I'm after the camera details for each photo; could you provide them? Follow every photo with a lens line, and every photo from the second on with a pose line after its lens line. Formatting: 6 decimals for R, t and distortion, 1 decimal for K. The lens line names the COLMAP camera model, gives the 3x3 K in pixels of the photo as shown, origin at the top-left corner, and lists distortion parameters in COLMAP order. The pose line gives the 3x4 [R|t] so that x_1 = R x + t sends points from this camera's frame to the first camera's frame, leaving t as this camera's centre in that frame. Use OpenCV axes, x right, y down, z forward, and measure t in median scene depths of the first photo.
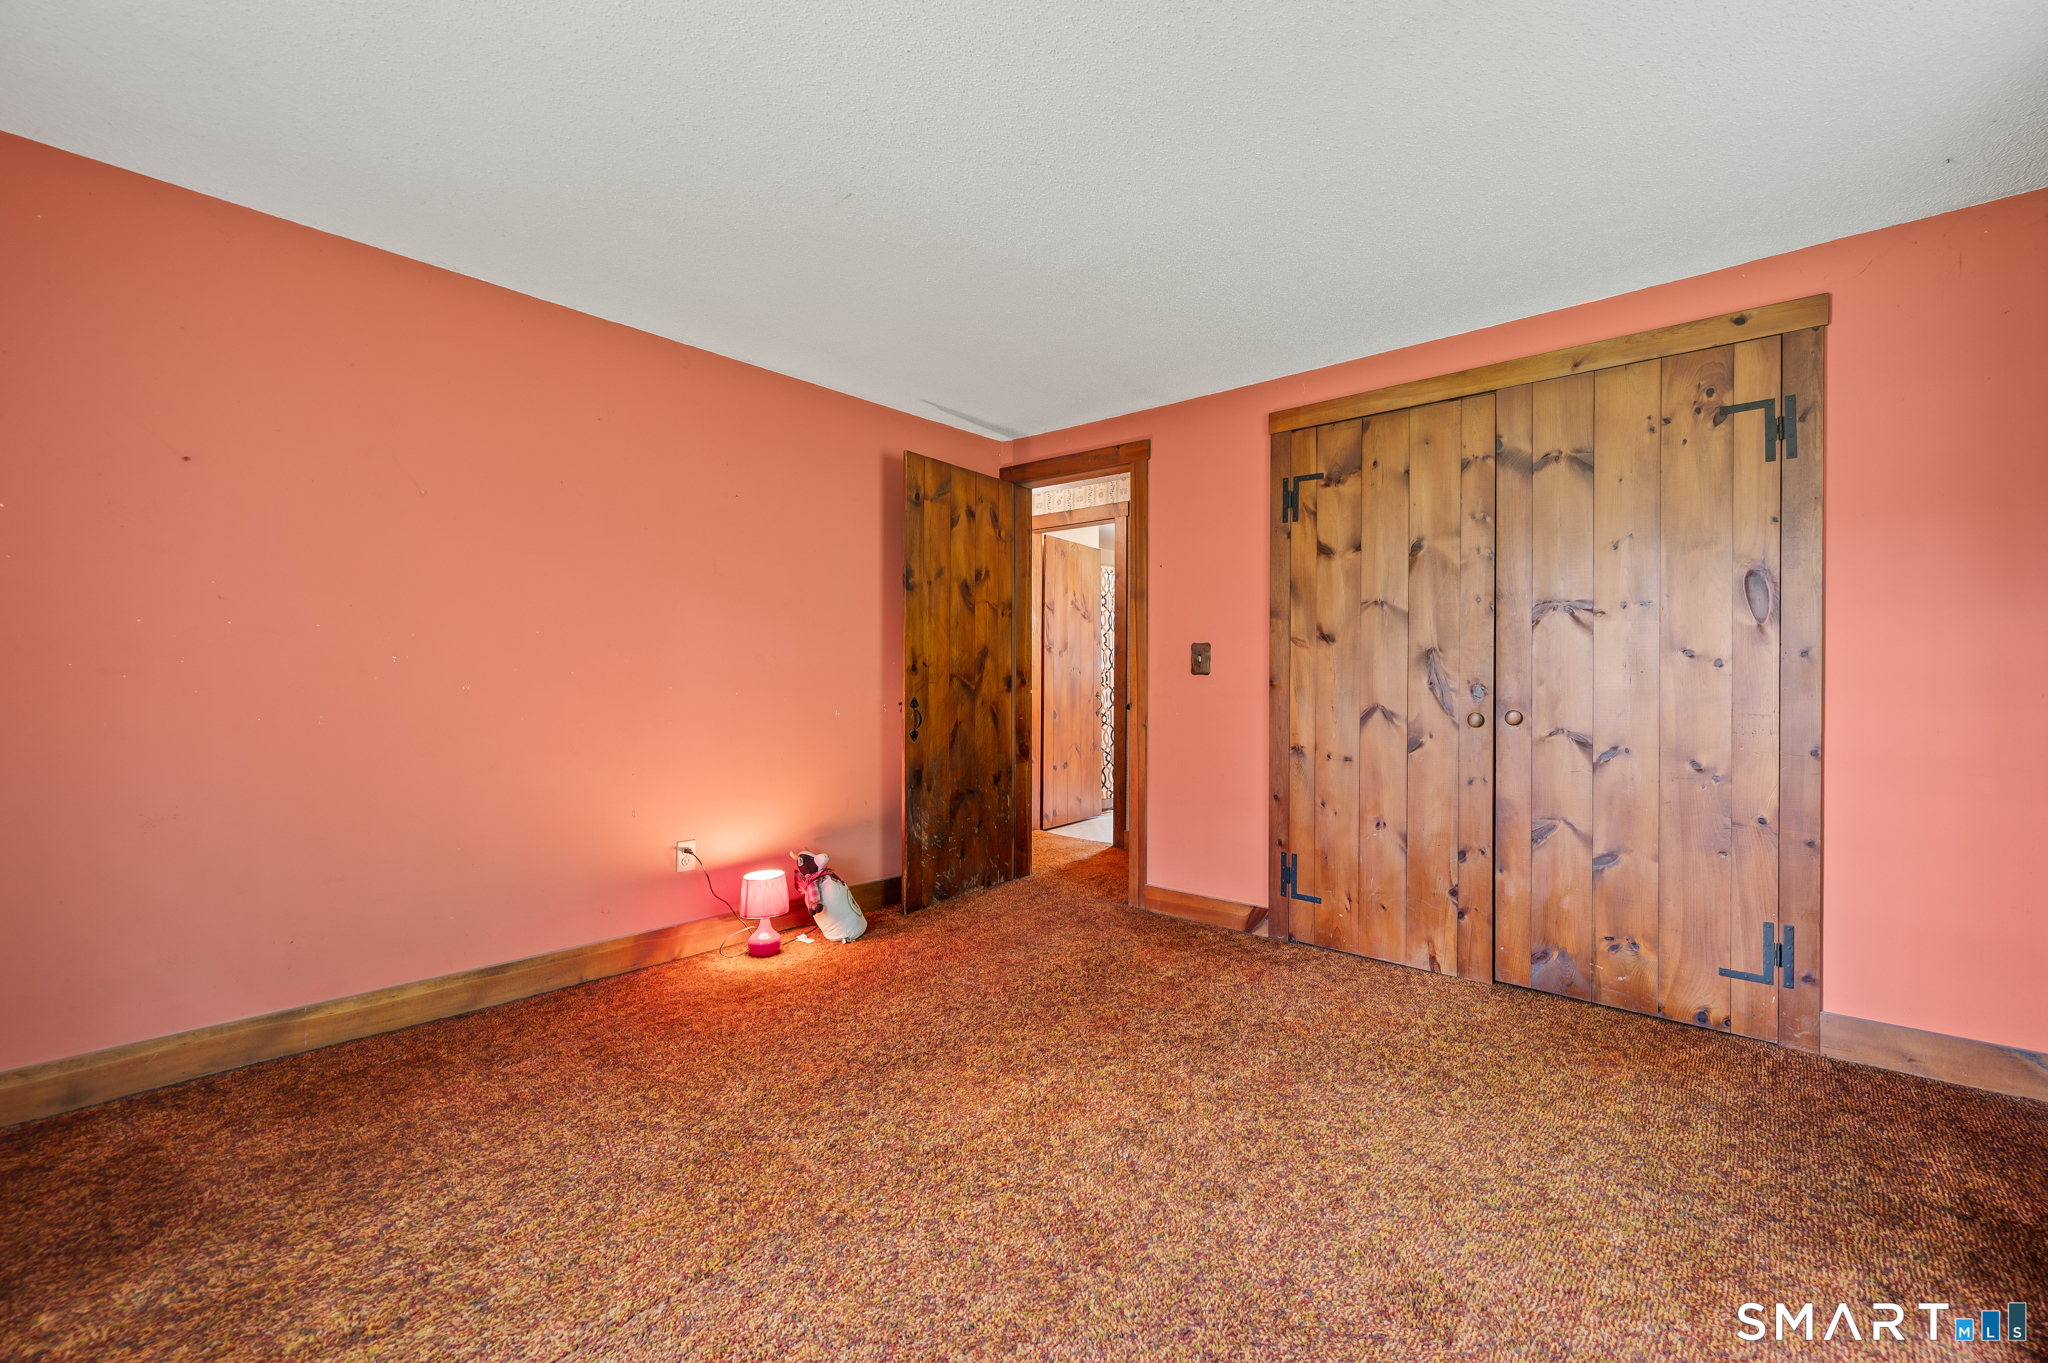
lens RADIAL K [[818.5, 0, 1032.1], [0, 818.5, 676.4], [0, 0, 1]] dist [0.000020, 0.000090]
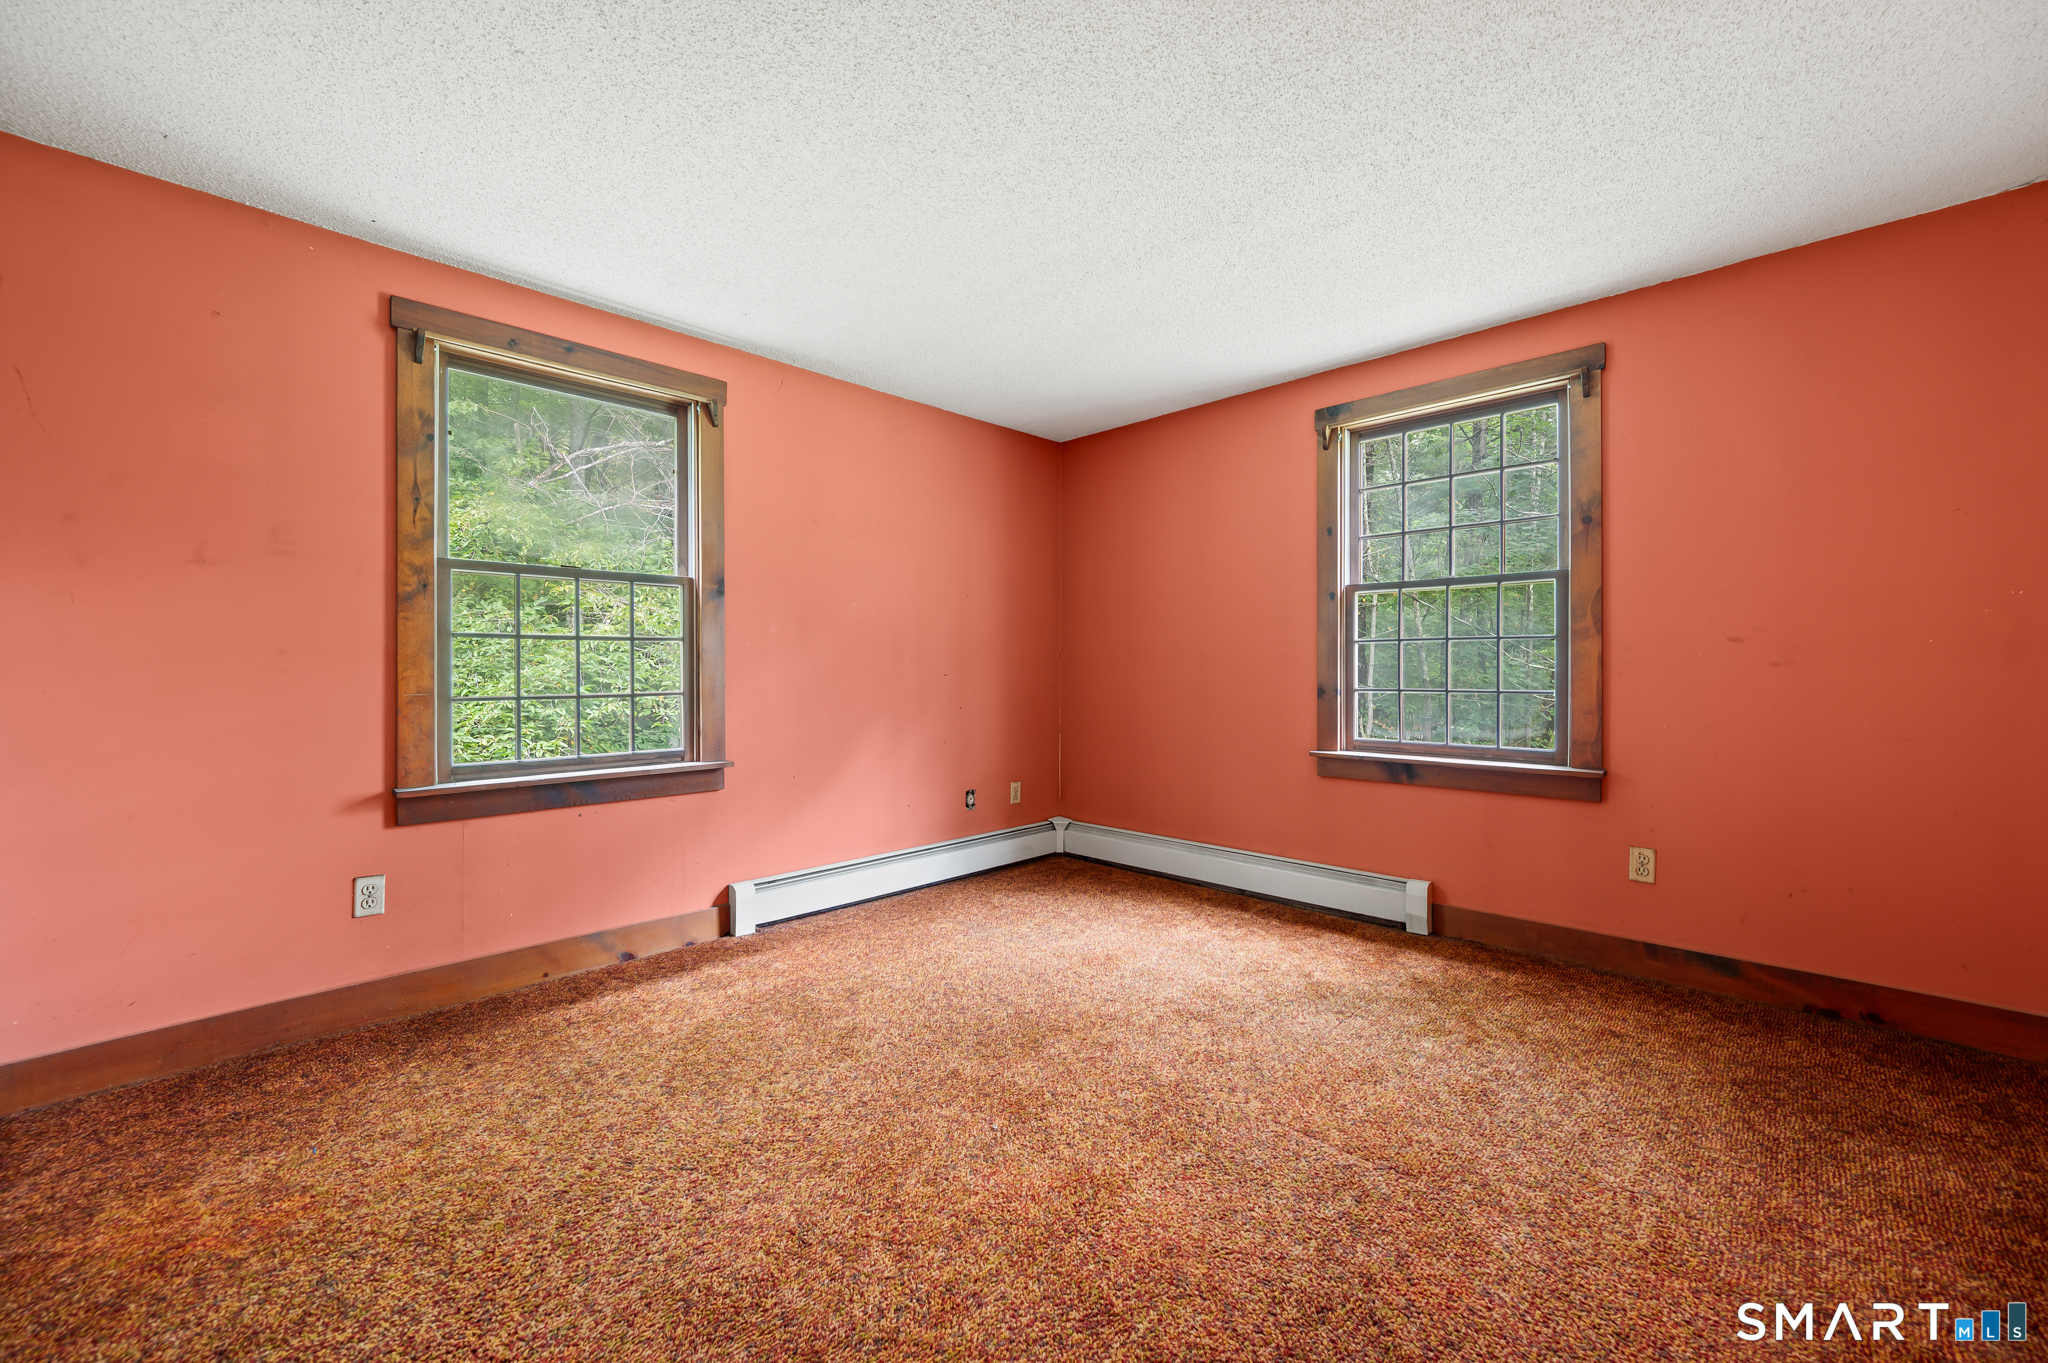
lens RADIAL K [[818.5, 0, 1032.1], [0, 818.5, 676.4], [0, 0, 1]] dist [0.000020, 0.000090]
pose [[-0.999968, -0.005511, -0.005762, 0.039981], [-0.005560, 0.999949, 0.008487, 0.007218], [0.005715, 0.008519, -0.999947, 1.068013]]
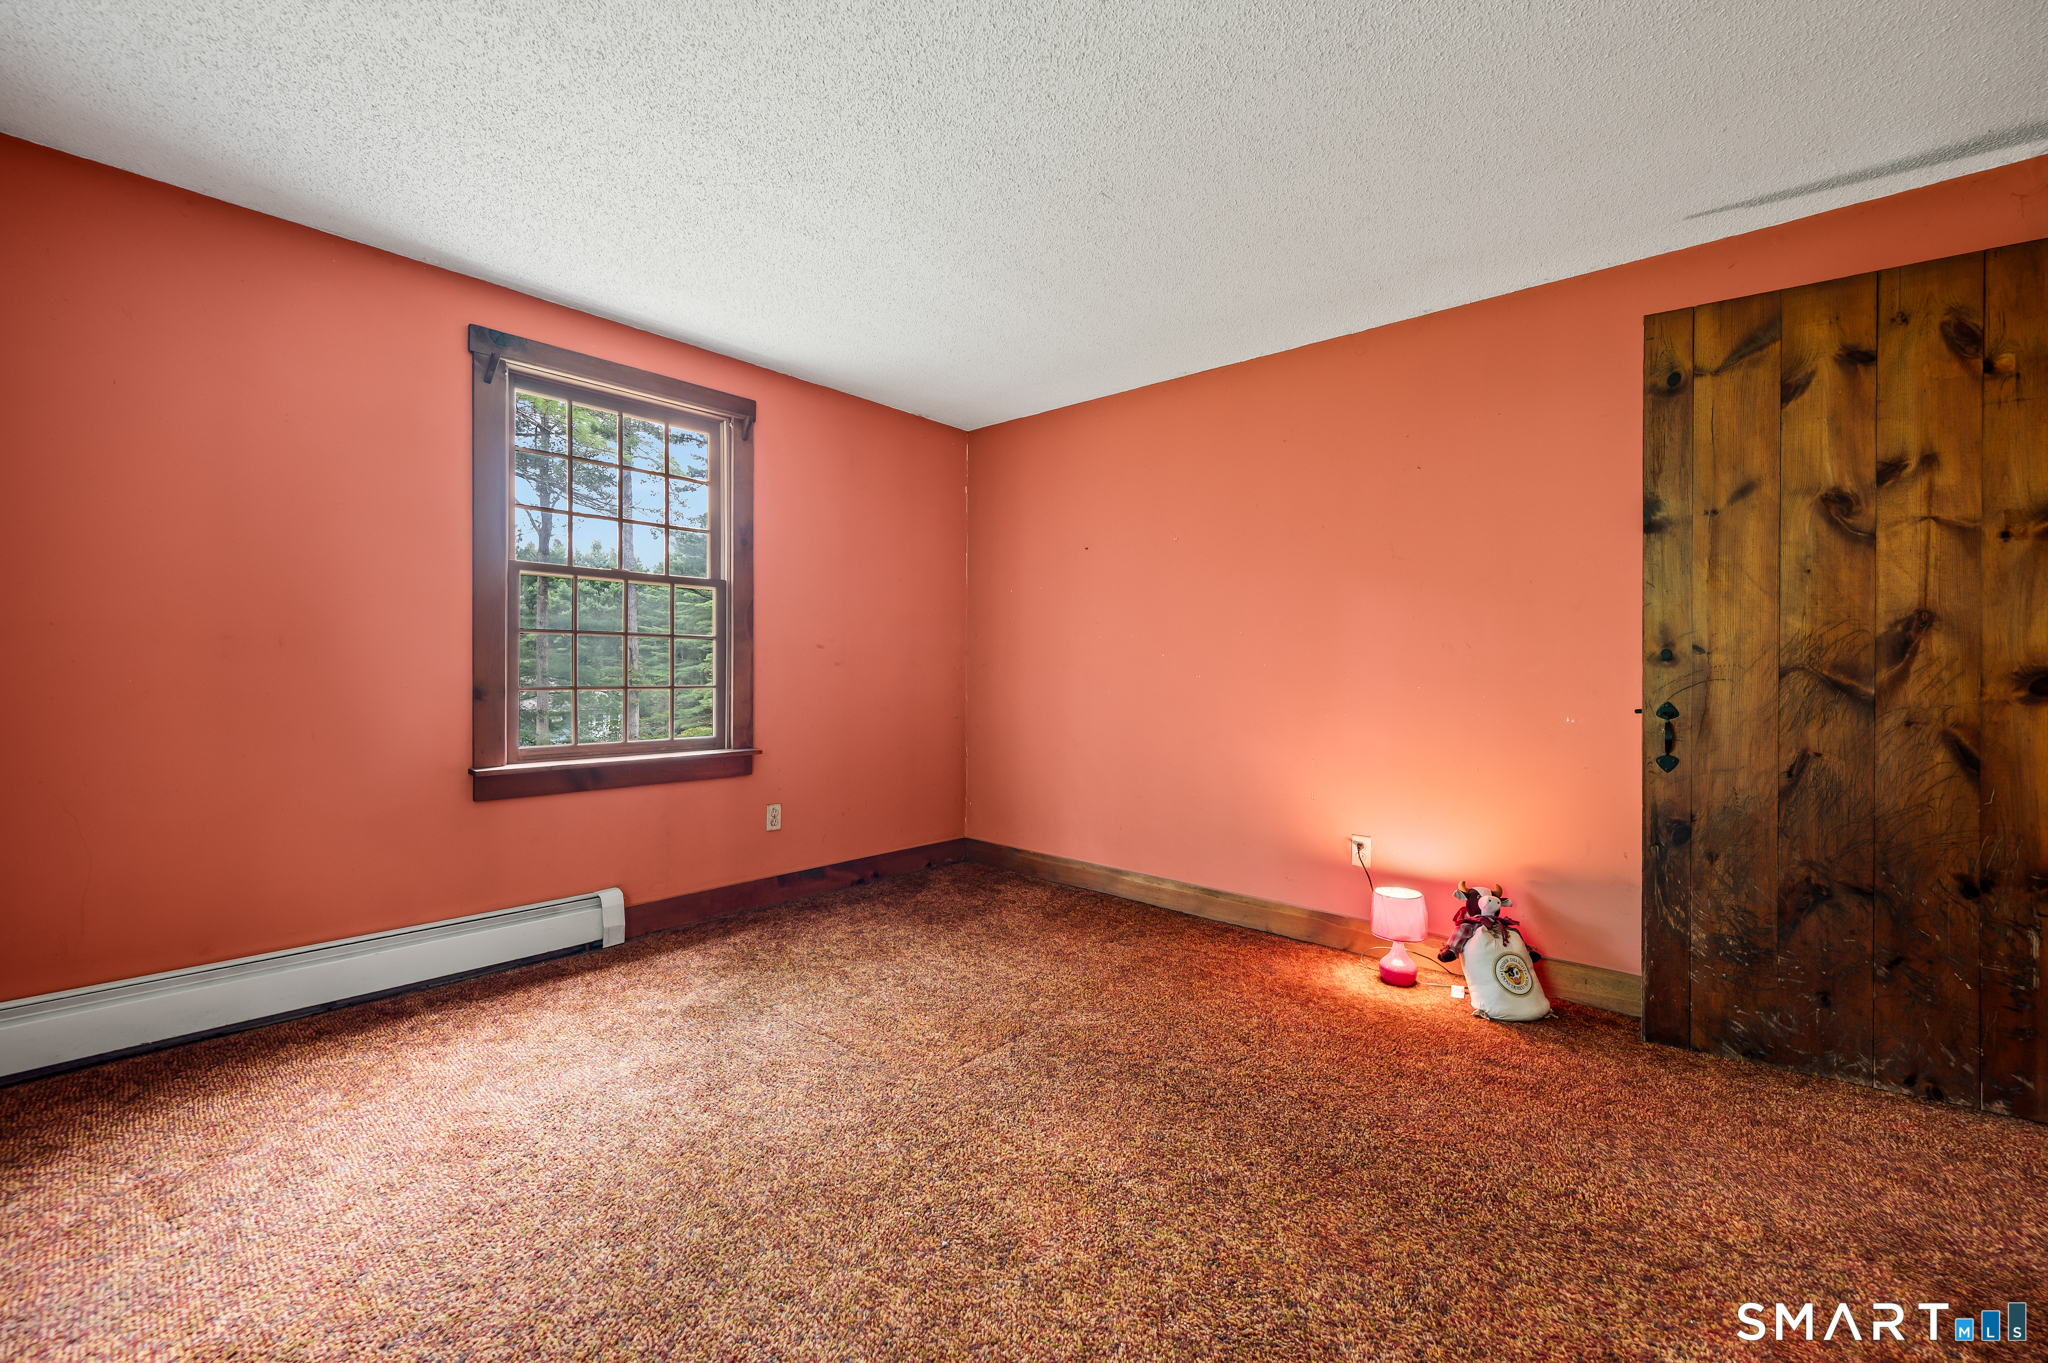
lens RADIAL K [[789.8, 0, 1075.5], [0, 789.8, 678.0], [0, 0, 1]] dist [-0.000249, -0.000093]
pose [[0.063669, 0.006070, -0.997953, 0.477689], [-0.009816, 0.999937, 0.005456, 0.009245], [0.997923, 0.009449, 0.063724, 0.568615]]
